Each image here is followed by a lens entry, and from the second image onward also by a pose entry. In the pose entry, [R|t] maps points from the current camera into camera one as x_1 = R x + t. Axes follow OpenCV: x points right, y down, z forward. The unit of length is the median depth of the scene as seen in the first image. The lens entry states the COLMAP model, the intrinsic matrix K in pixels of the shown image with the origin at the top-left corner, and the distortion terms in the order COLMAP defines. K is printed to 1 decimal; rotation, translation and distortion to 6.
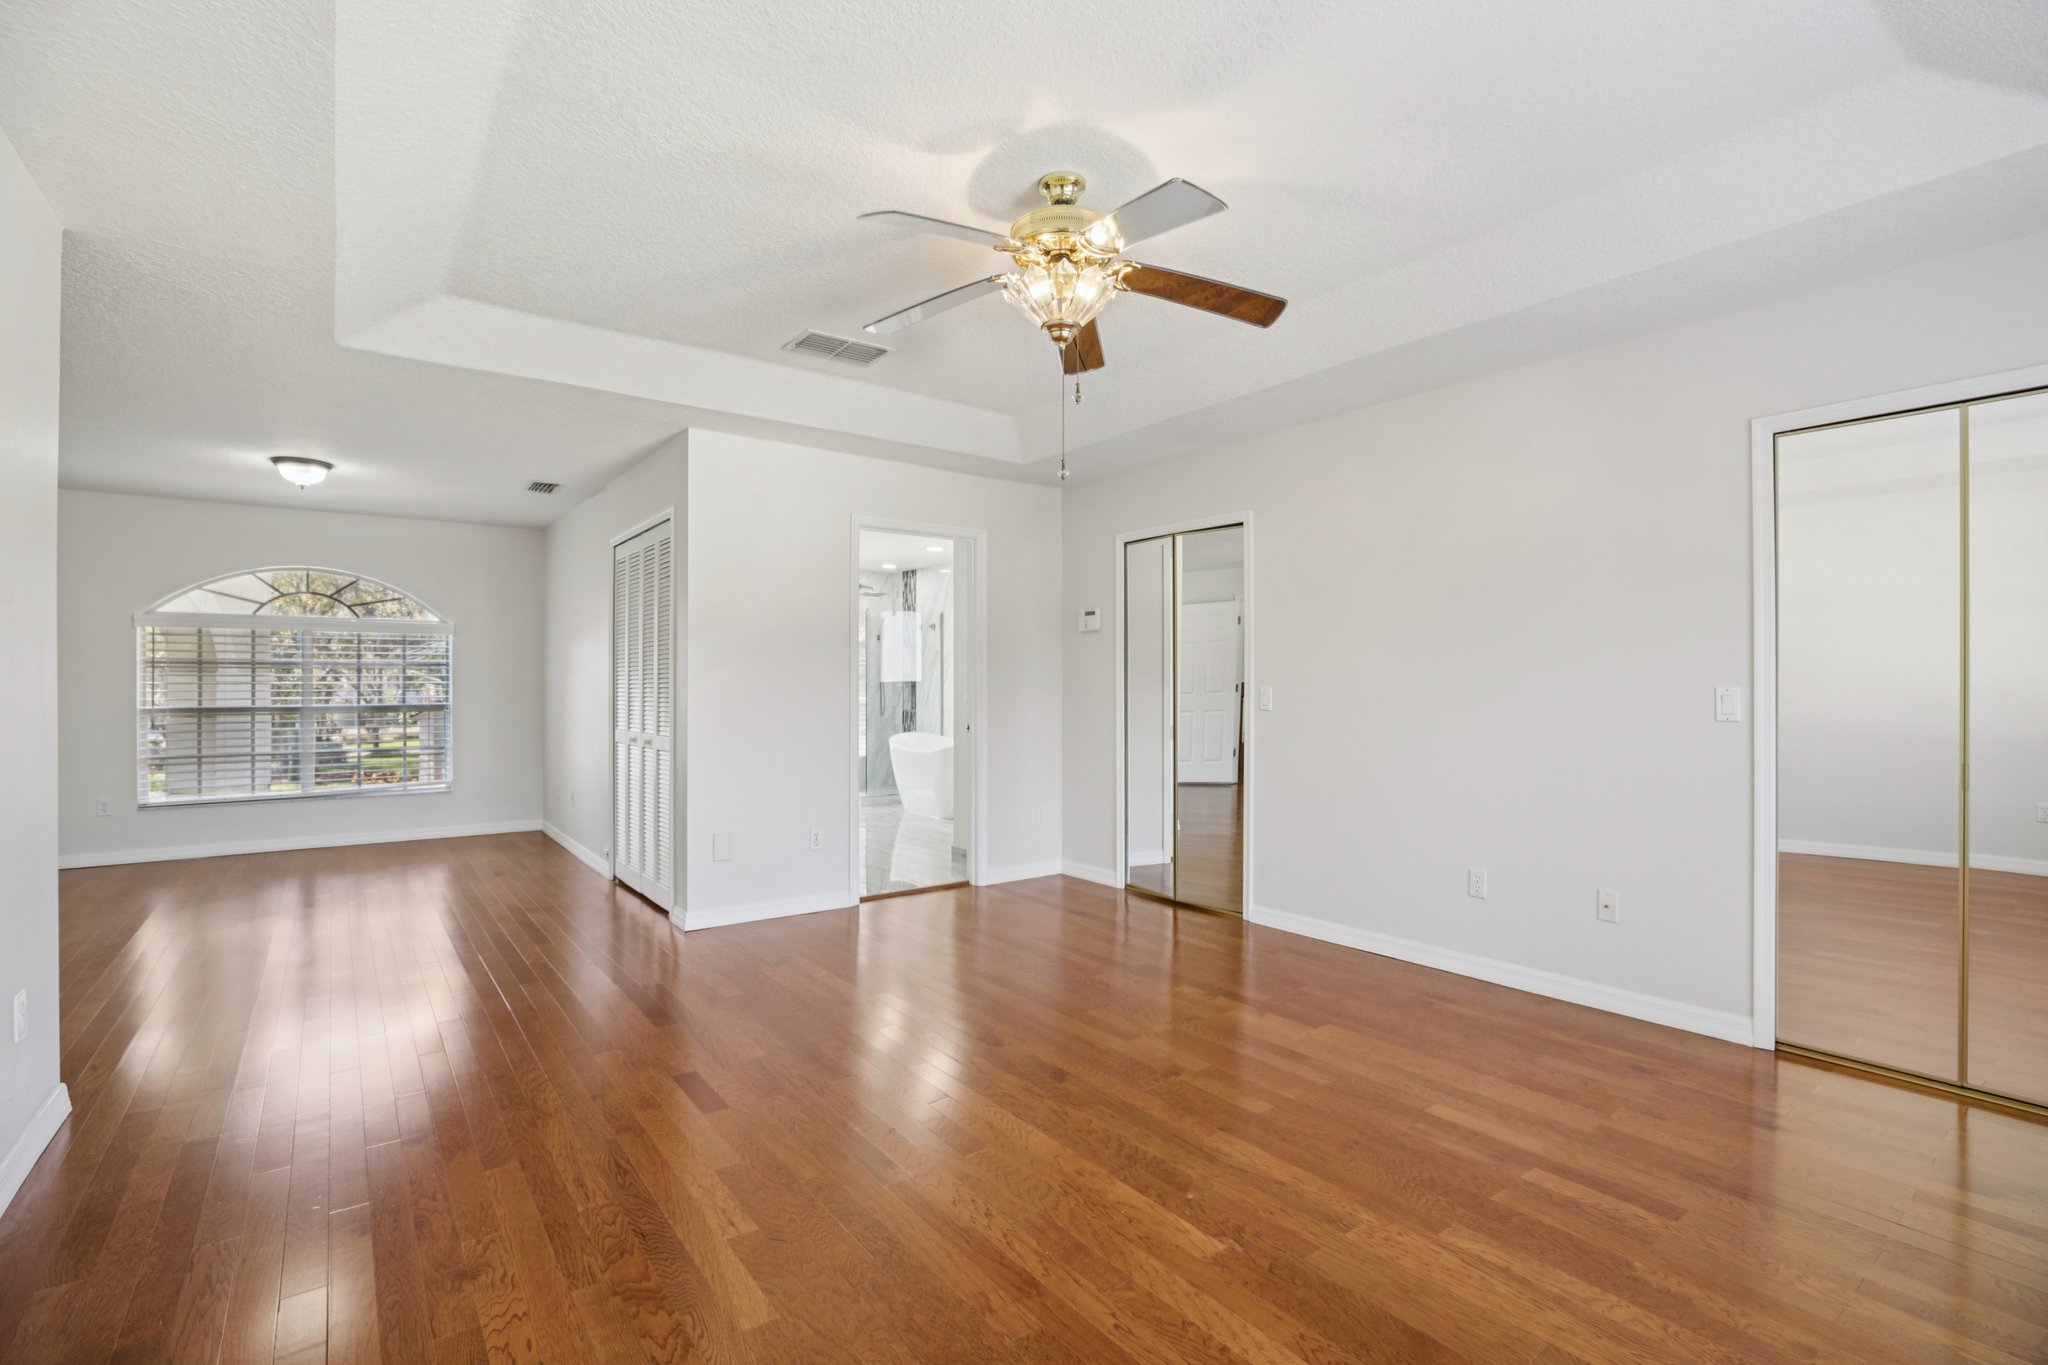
lens RADIAL K [[933.2, 0, 1033.5], [0, 933.2, 673.3], [0, 0, 1]] dist [-0.034253, 0.008087]
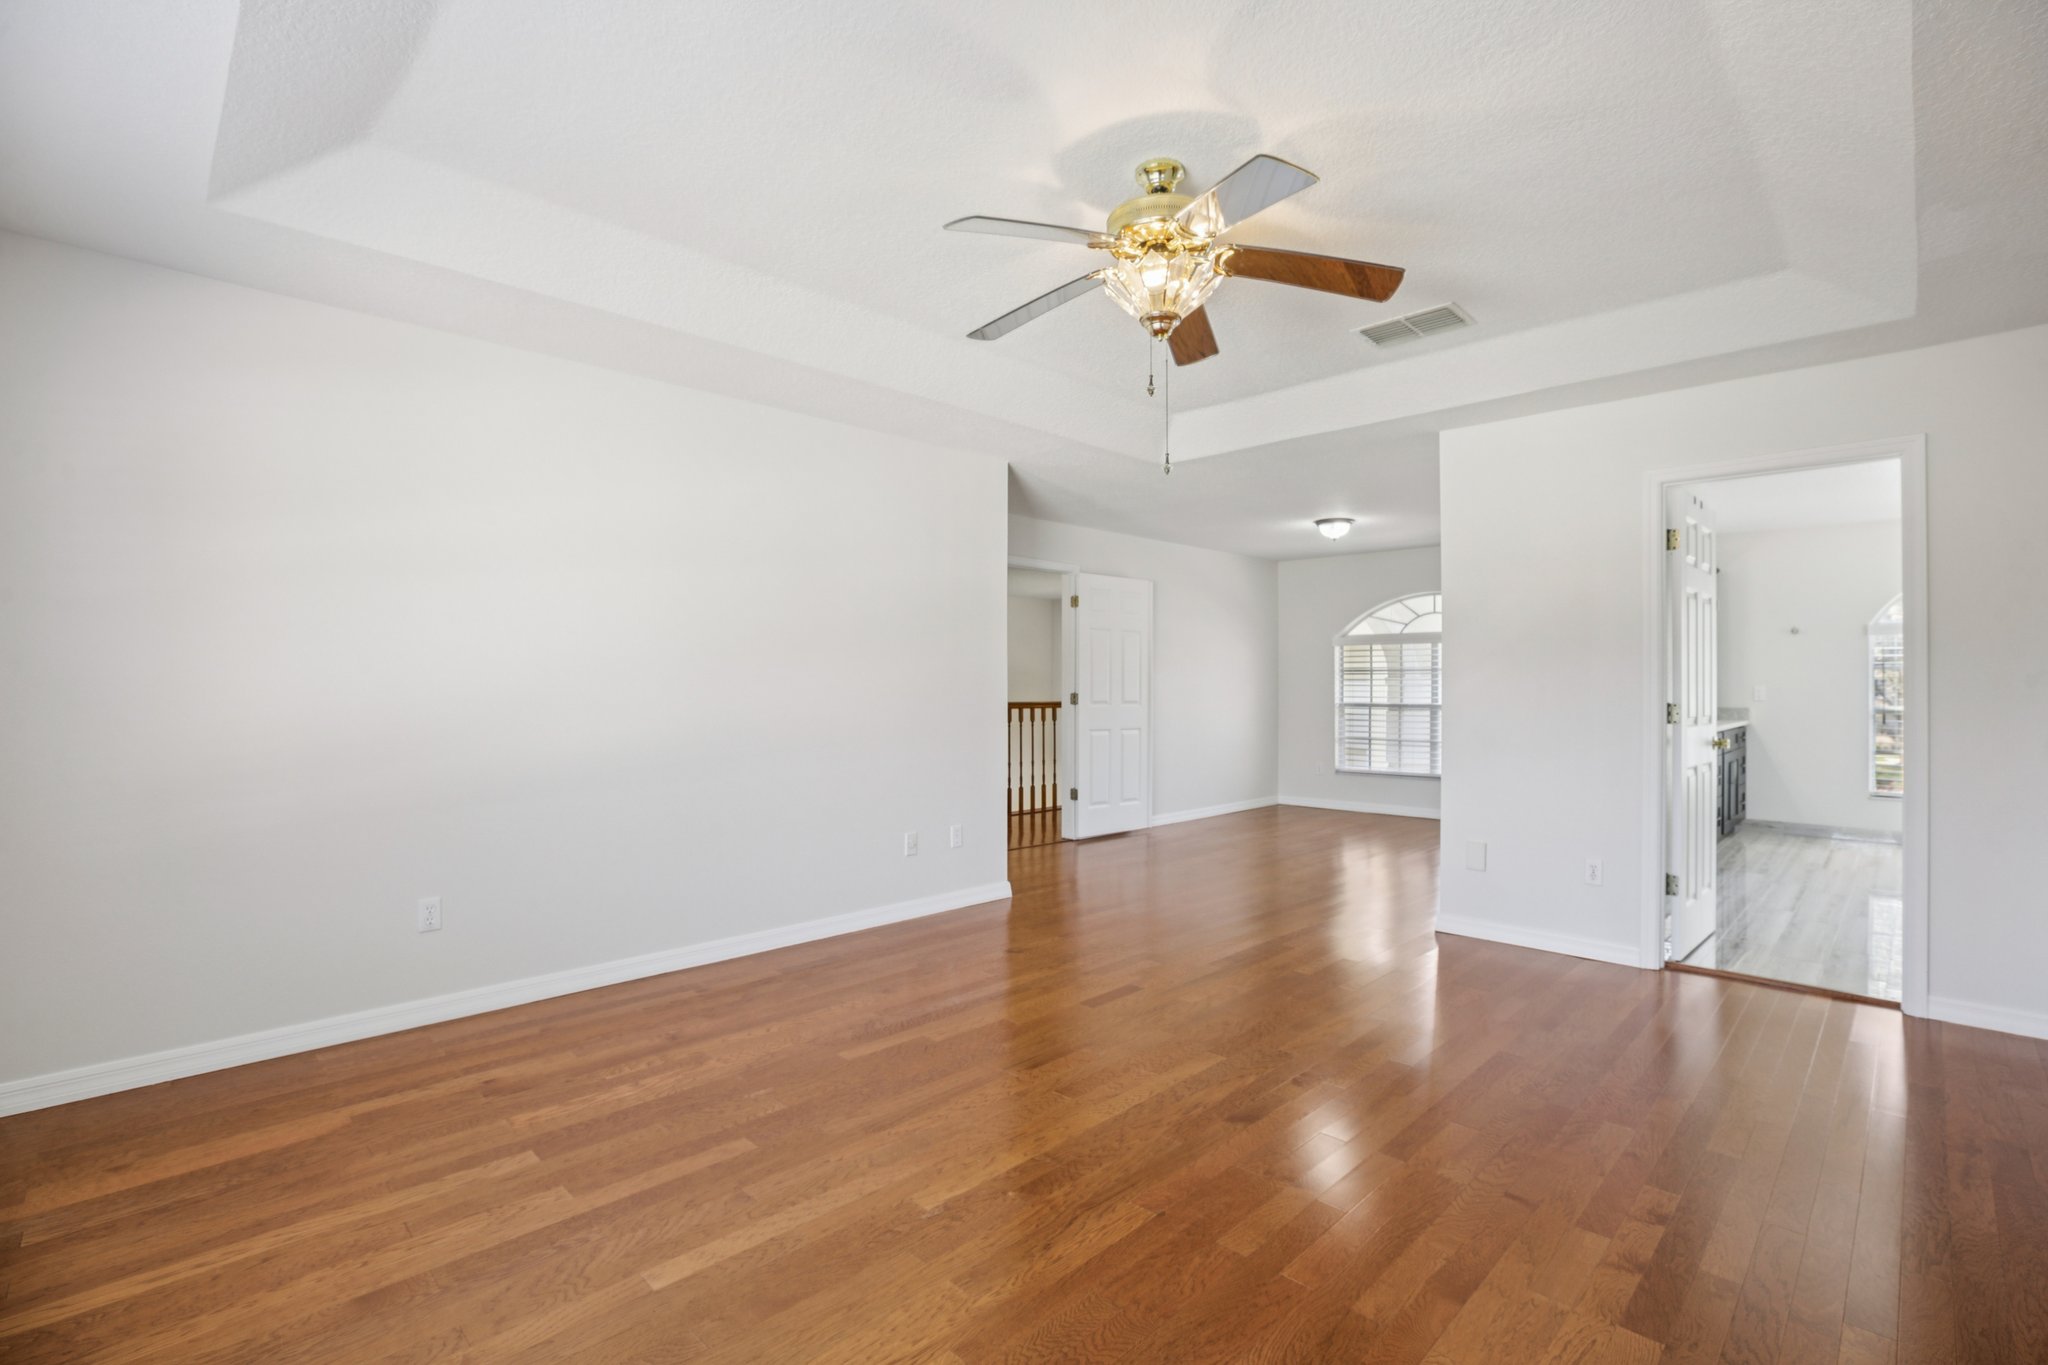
lens RADIAL K [[933.2, 0, 1033.2], [0, 933.2, 676.7], [0, 0, 1]] dist [-0.034253, 0.008087]
pose [[0.141525, -0.007941, -0.989903, 0.424579], [0.008485, 0.999941, -0.006808, 0.003143], [0.989898, -0.007435, 0.141584, 0.318993]]
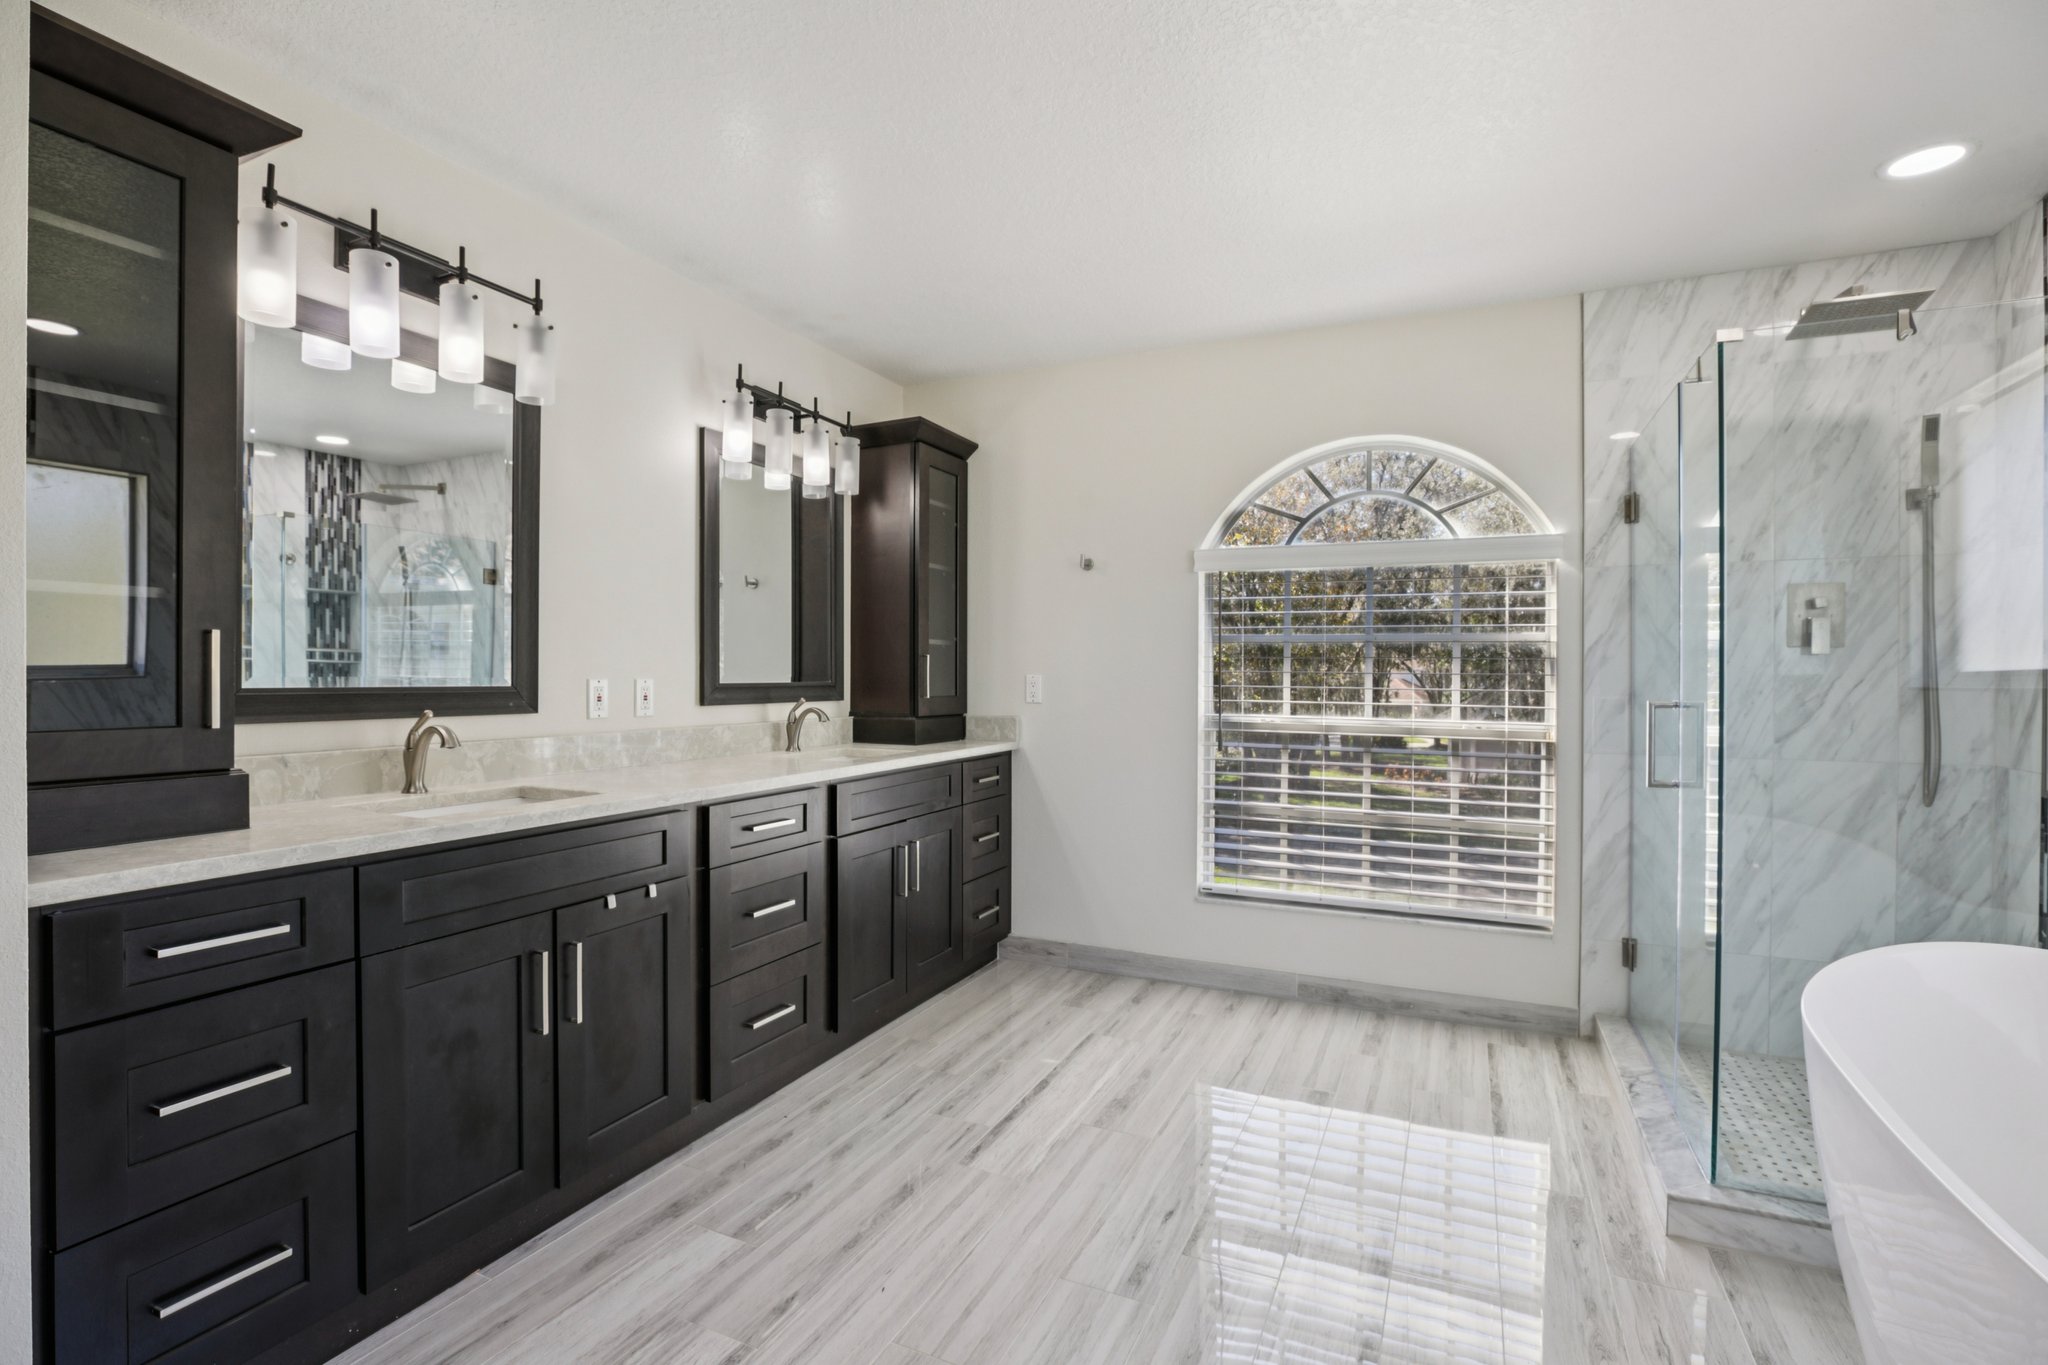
lens RADIAL K [[933.2, 0, 1019.4], [0, 933.2, 676.6], [0, 0, 1]] dist [-0.034253, 0.008087]
pose [[0.461006, 0.000801, -0.887396, -0.106945], [0.004558, 0.999984, 0.003271, 0.015283], [0.887385, -0.005553, 0.460996, 1.171192]]
